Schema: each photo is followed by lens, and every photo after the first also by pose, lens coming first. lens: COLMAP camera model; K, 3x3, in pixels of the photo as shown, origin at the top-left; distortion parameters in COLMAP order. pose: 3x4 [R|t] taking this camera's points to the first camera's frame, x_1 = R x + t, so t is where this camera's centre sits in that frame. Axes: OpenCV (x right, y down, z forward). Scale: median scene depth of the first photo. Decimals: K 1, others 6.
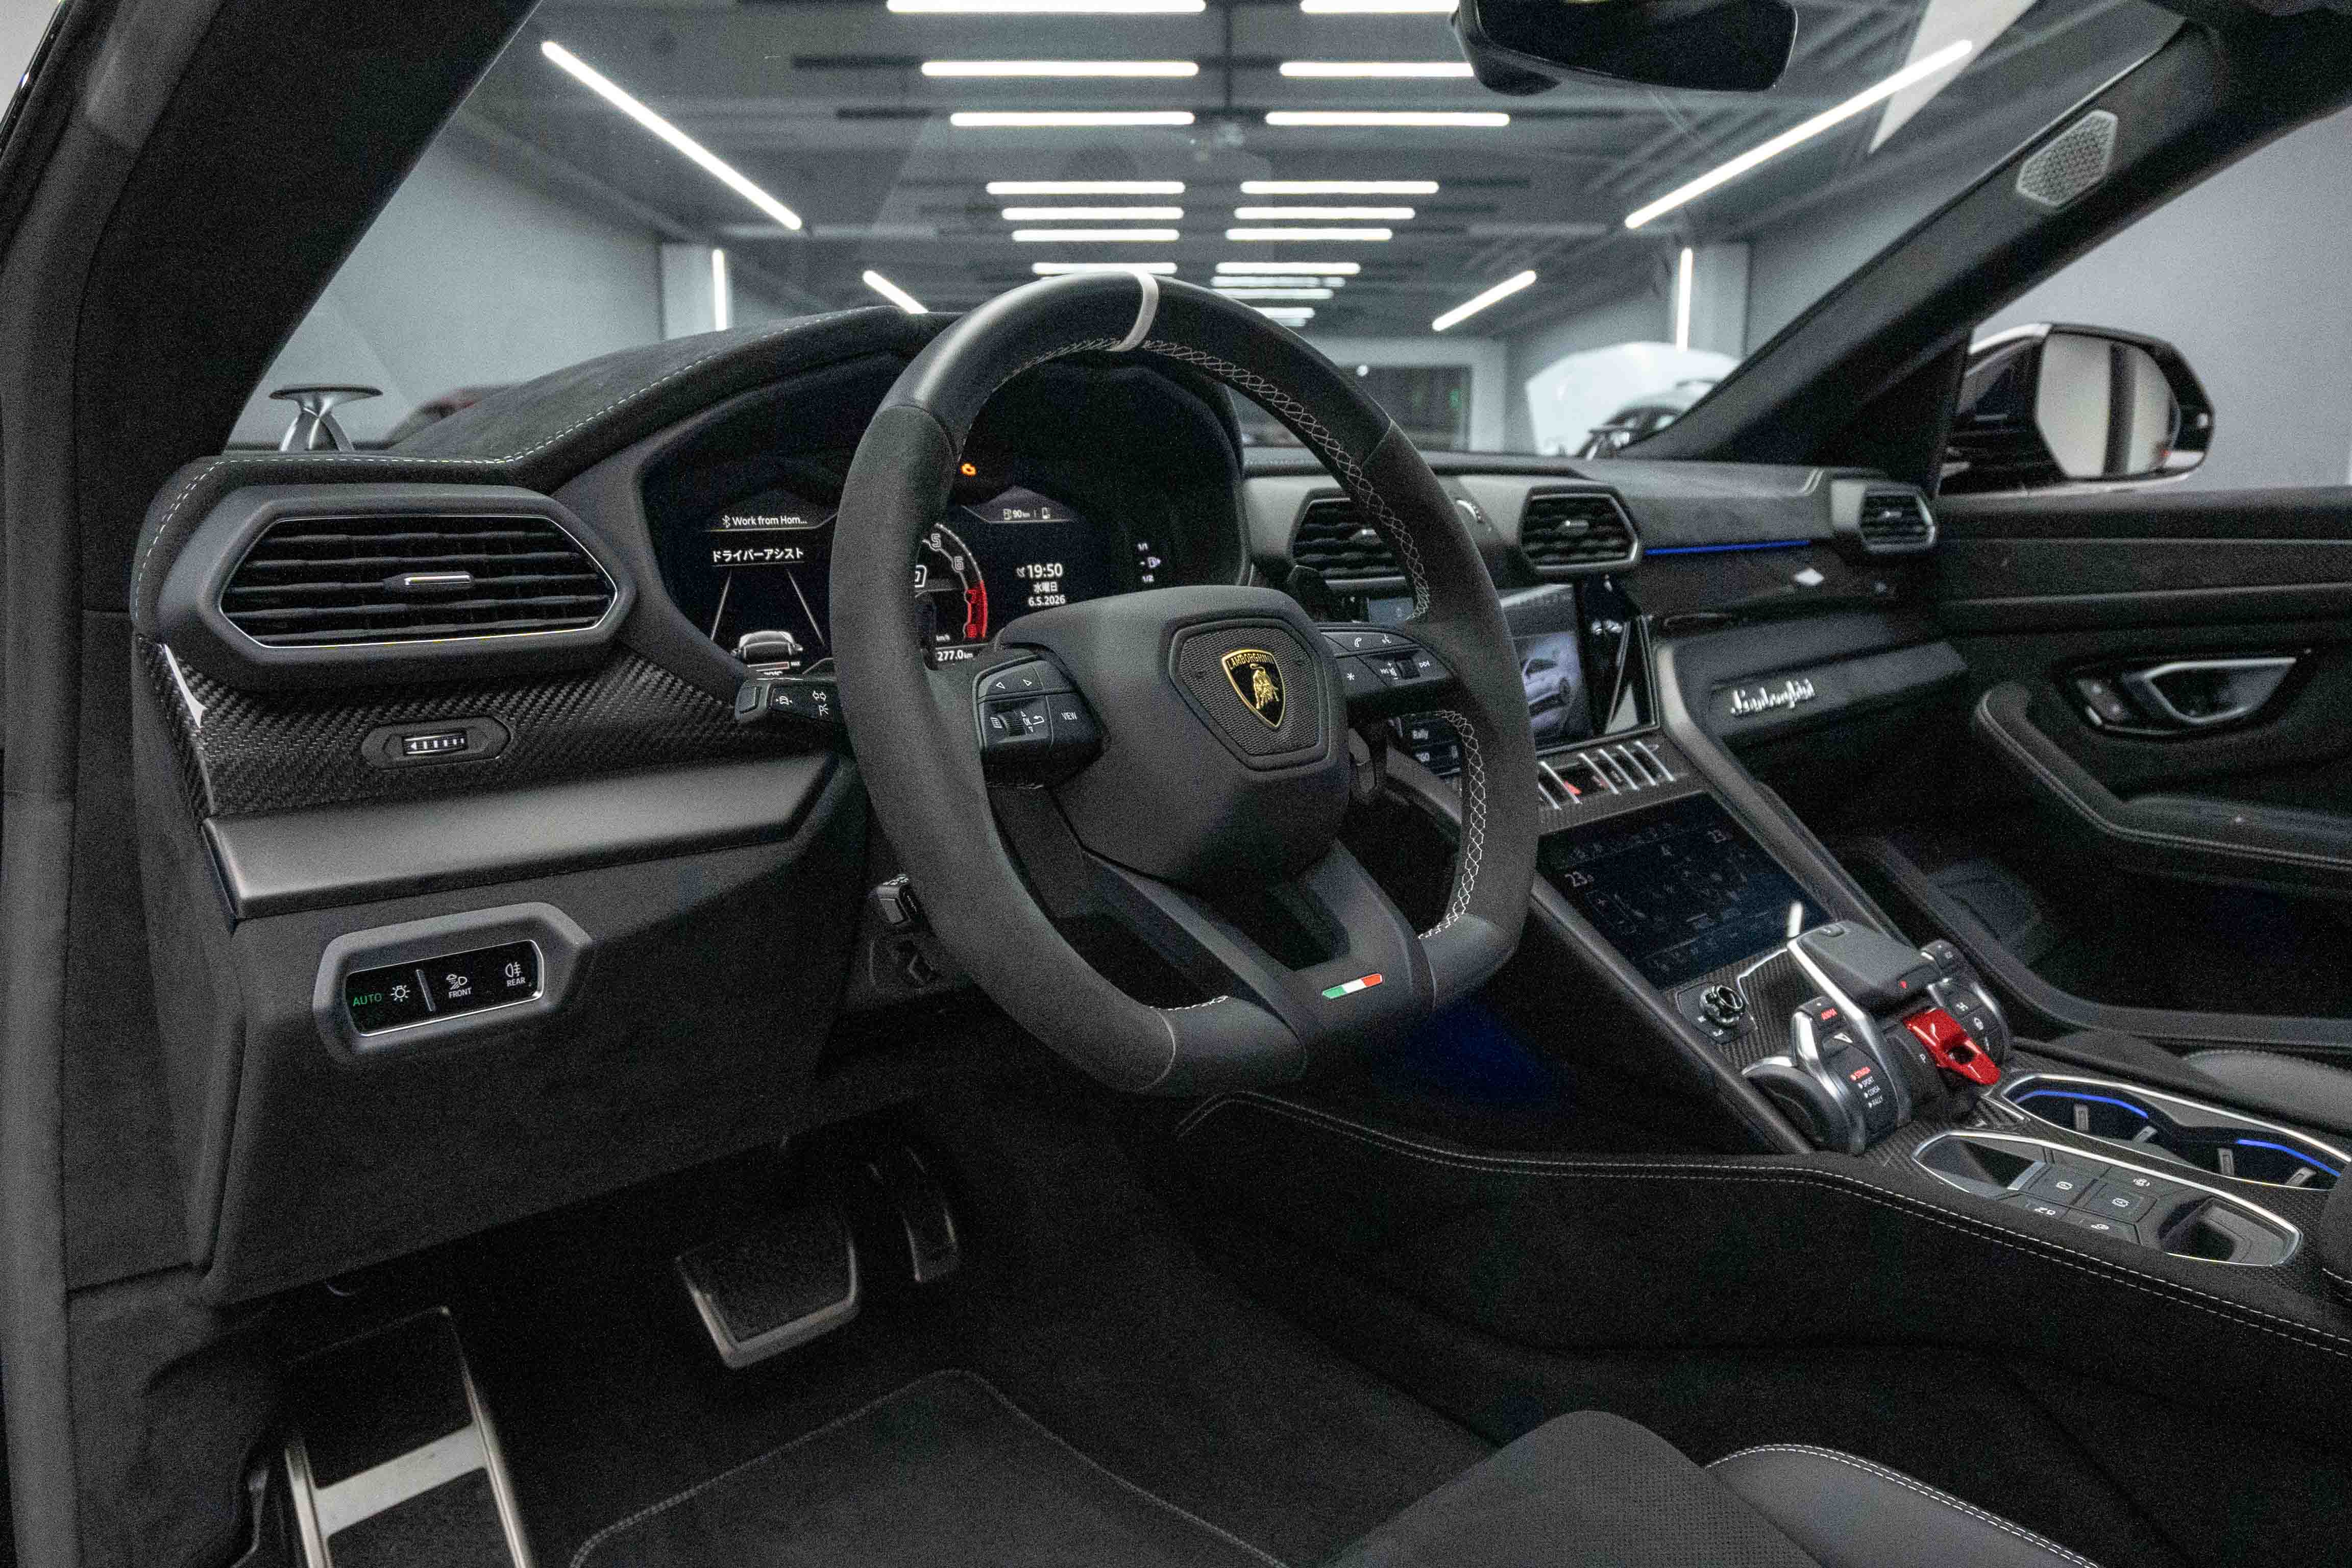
lens RADIAL K [[1572.0, 0, 1176.0], [0, 1572.0, 784.0], [0, 0, 1]] dist [-0.003418, -0.000098]
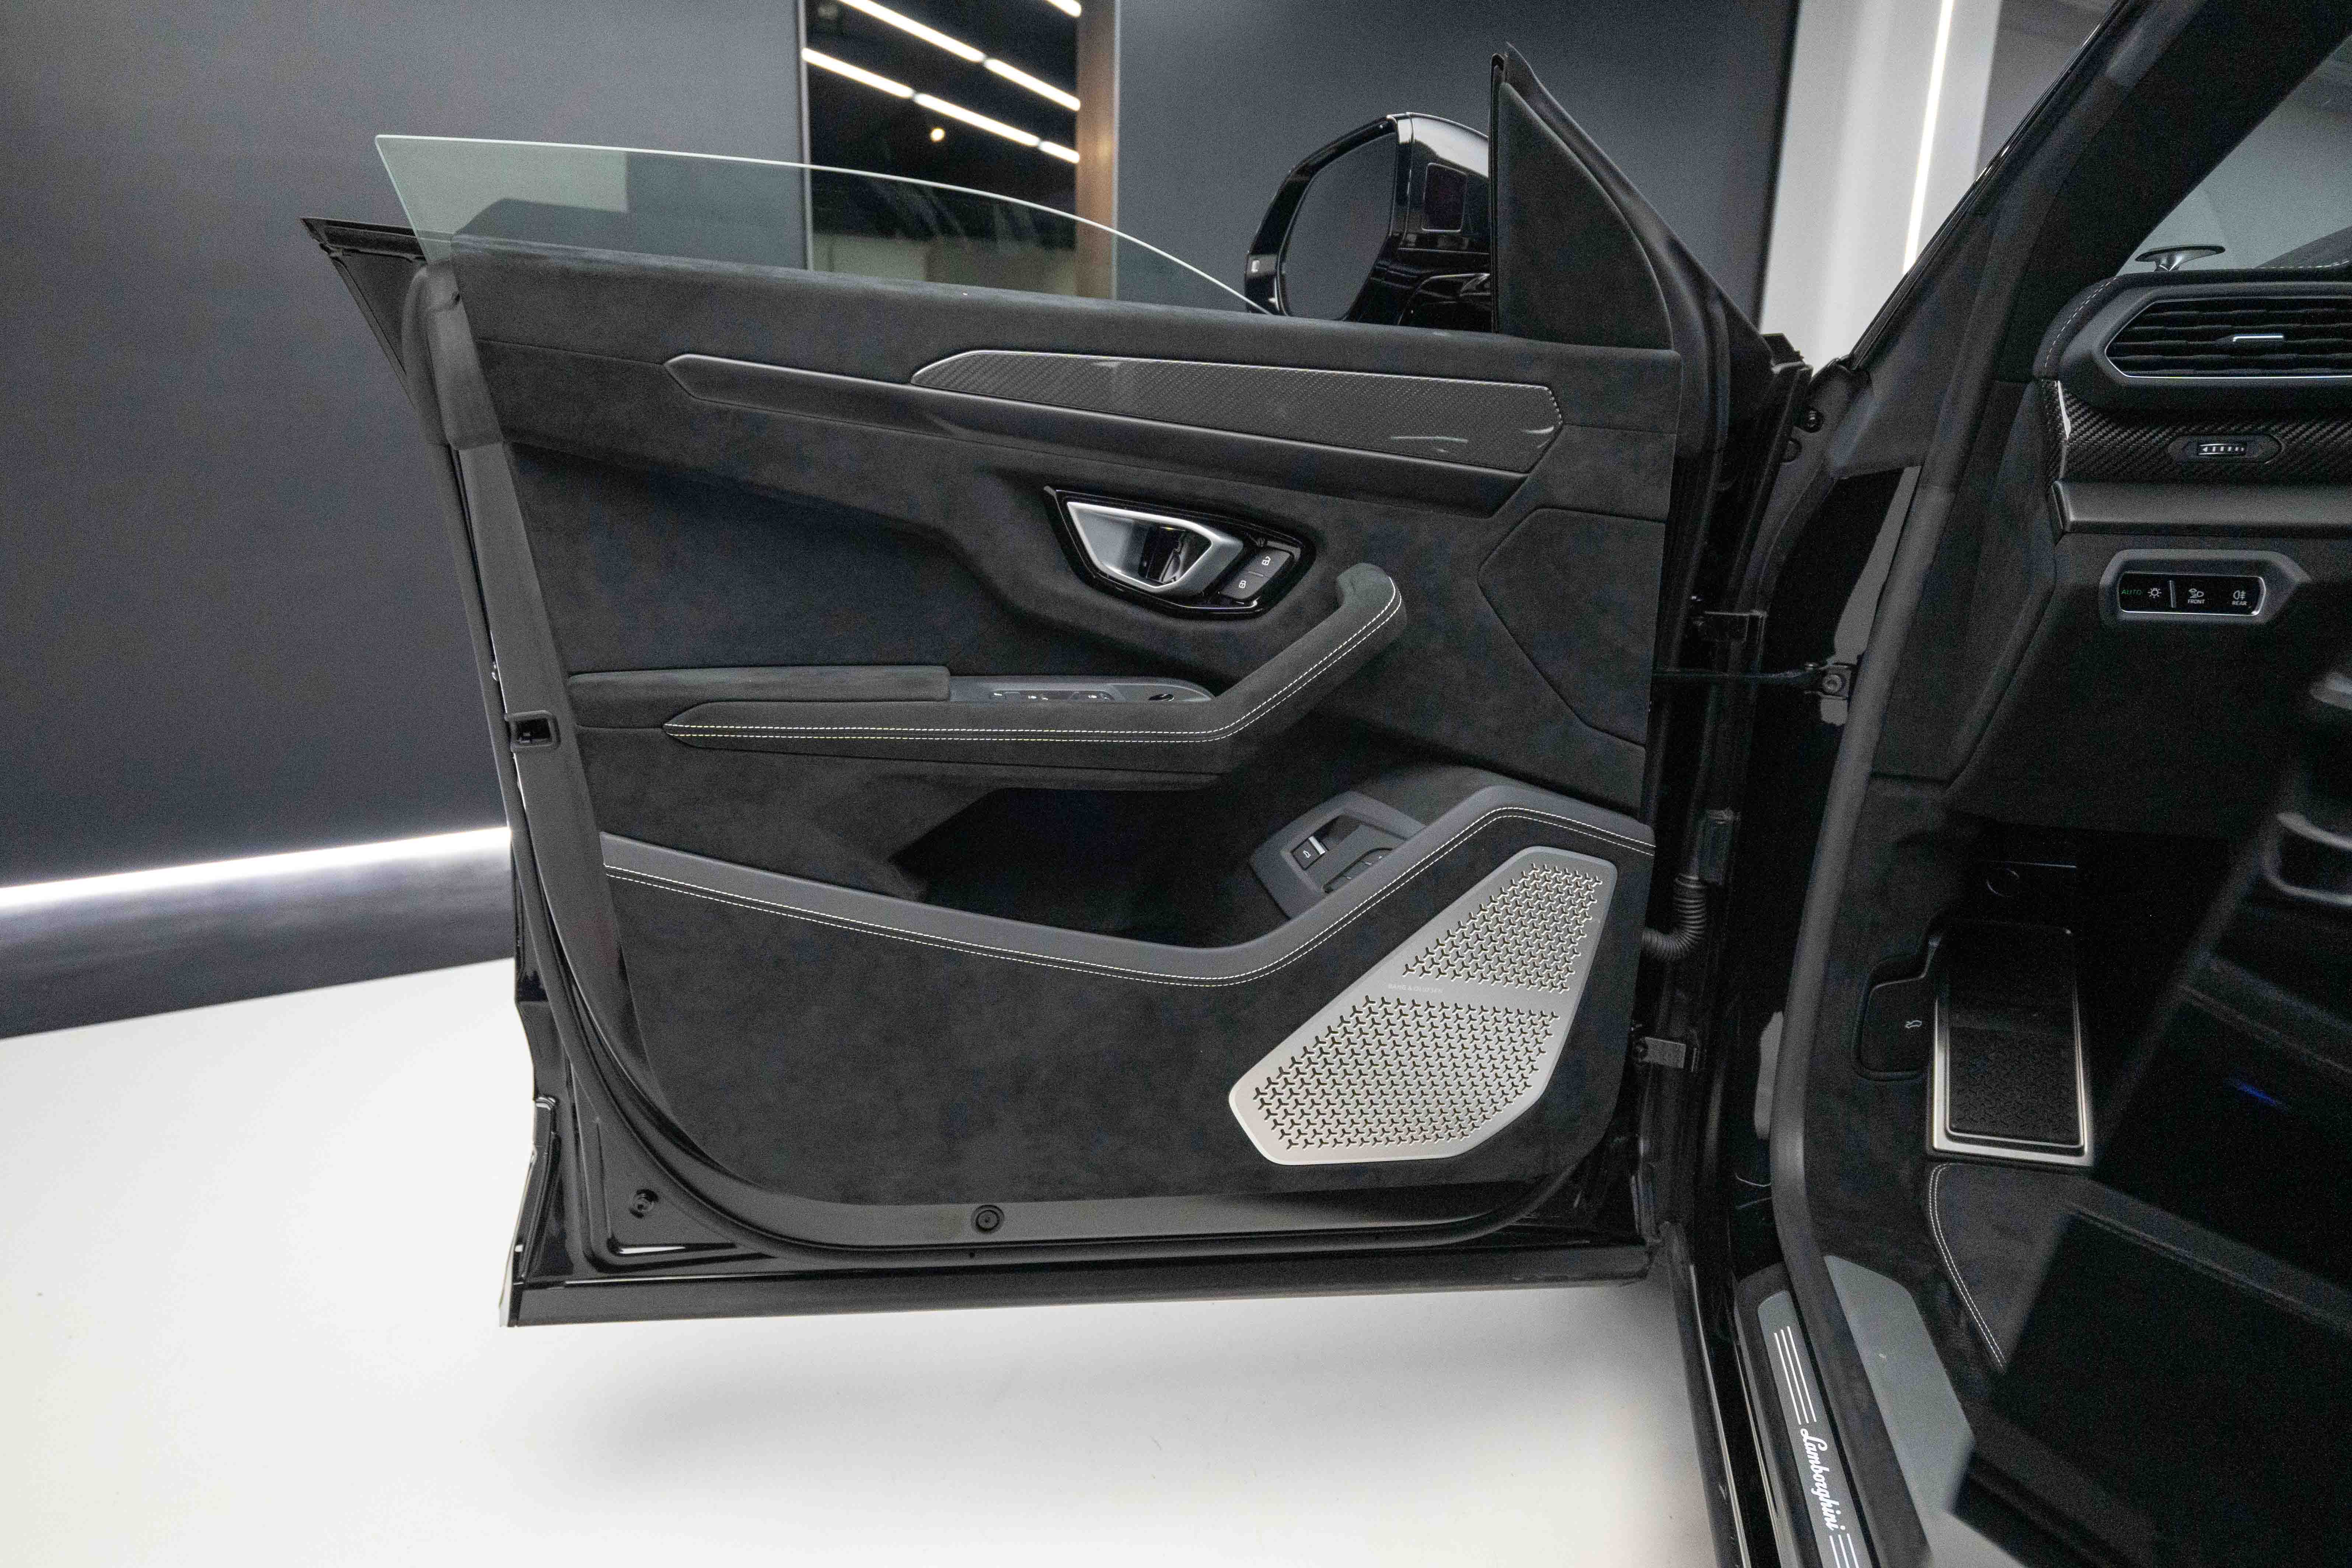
lens RADIAL K [[1271.0, 0, 1172.9], [0, 1271.0, 691.4], [0, 0, 1]] dist [0.038250, -0.014282]
pose [[0.465694, 0.197951, -0.862522, 0.165124], [-0.188644, 0.974464, 0.121789, 0.204671], [0.864605, 0.105993, 0.491144, -0.416490]]
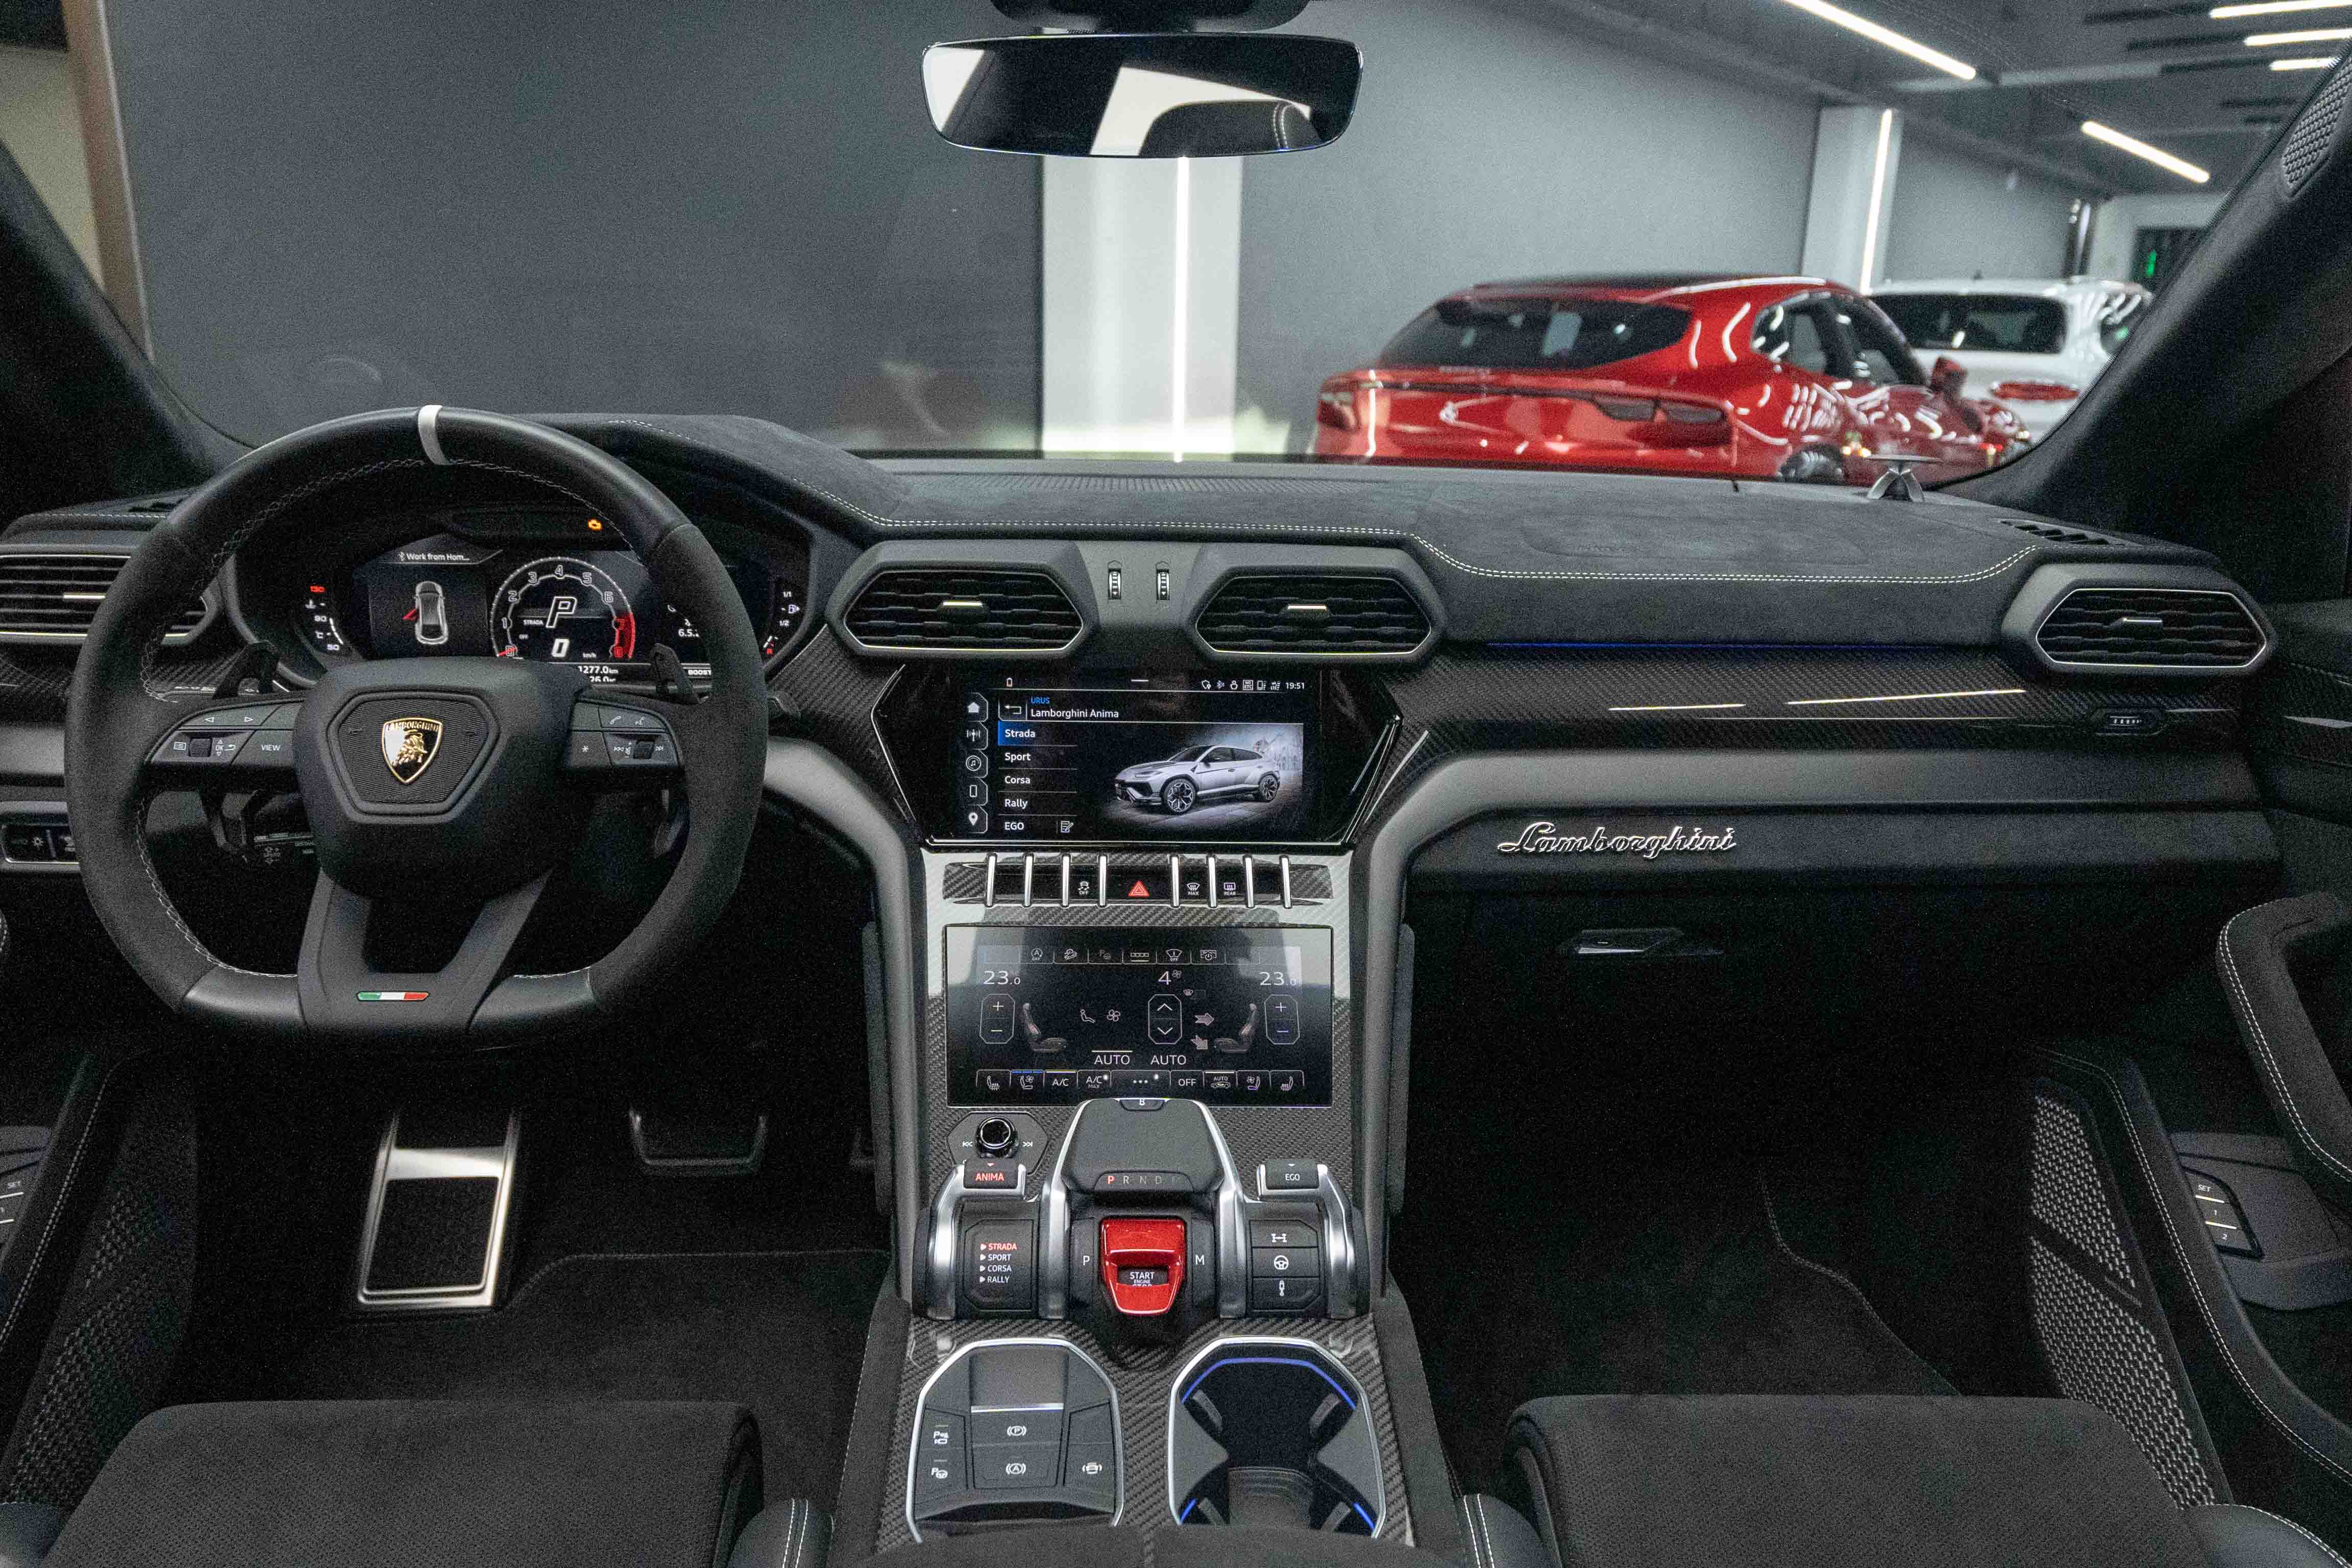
lens RADIAL K [[1623.2, 0, 1176.0], [0, 1623.2, 784.0], [0, 0, 1]] dist [-0.000842, 0.000941]
pose [[0.761284, 0.189637, -0.620069, 1.168037], [-0.146209, 0.981853, 0.120776, -0.245806], [0.631720, -0.001285, 0.775196, 0.330399]]
